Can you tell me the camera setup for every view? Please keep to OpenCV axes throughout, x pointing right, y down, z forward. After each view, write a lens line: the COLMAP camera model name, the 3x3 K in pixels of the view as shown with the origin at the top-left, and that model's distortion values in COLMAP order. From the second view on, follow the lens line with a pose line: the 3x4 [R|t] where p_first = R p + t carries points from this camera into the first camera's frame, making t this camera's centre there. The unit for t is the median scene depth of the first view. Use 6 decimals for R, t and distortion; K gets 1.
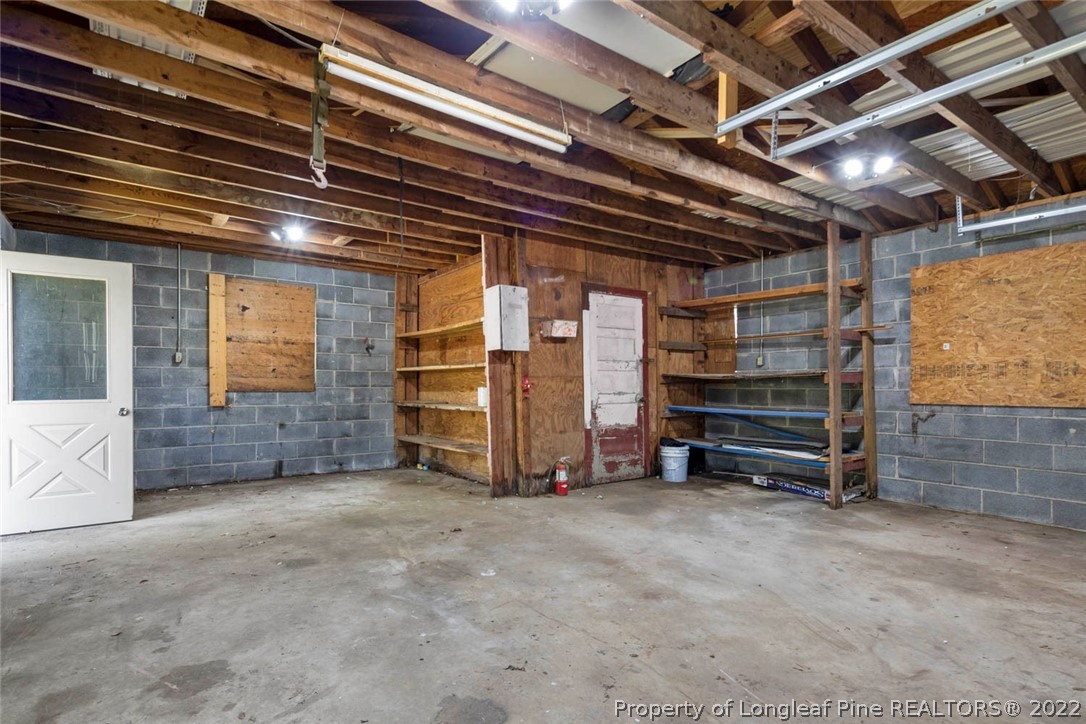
lens RADIAL K [[522.1, 0, 512.0], [0, 522.1, 386.9], [0, 0, 1]] dist [0.021614, -0.007684]
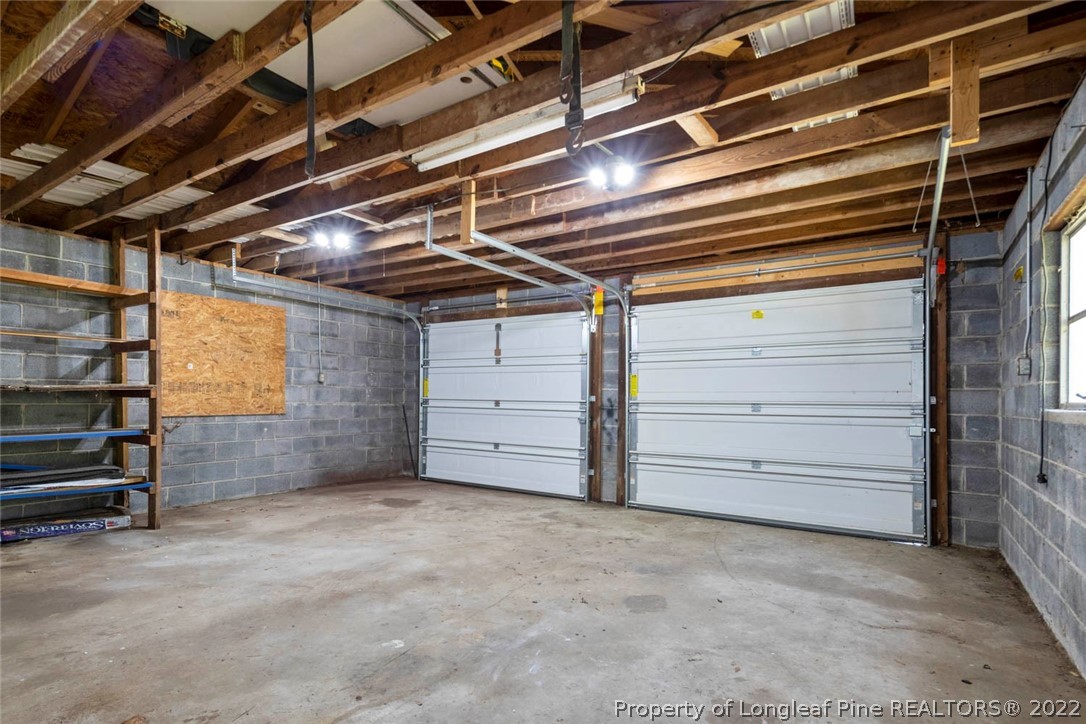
lens RADIAL K [[522.1, 0, 551.9], [0, 522.1, 393.2], [0, 0, 1]] dist [0.021614, -0.007684]
pose [[-0.359249, 0.004871, 0.933229, -0.703621], [-0.003361, 0.999973, -0.006513, -0.015570], [-0.933236, -0.005476, -0.359223, 0.858344]]
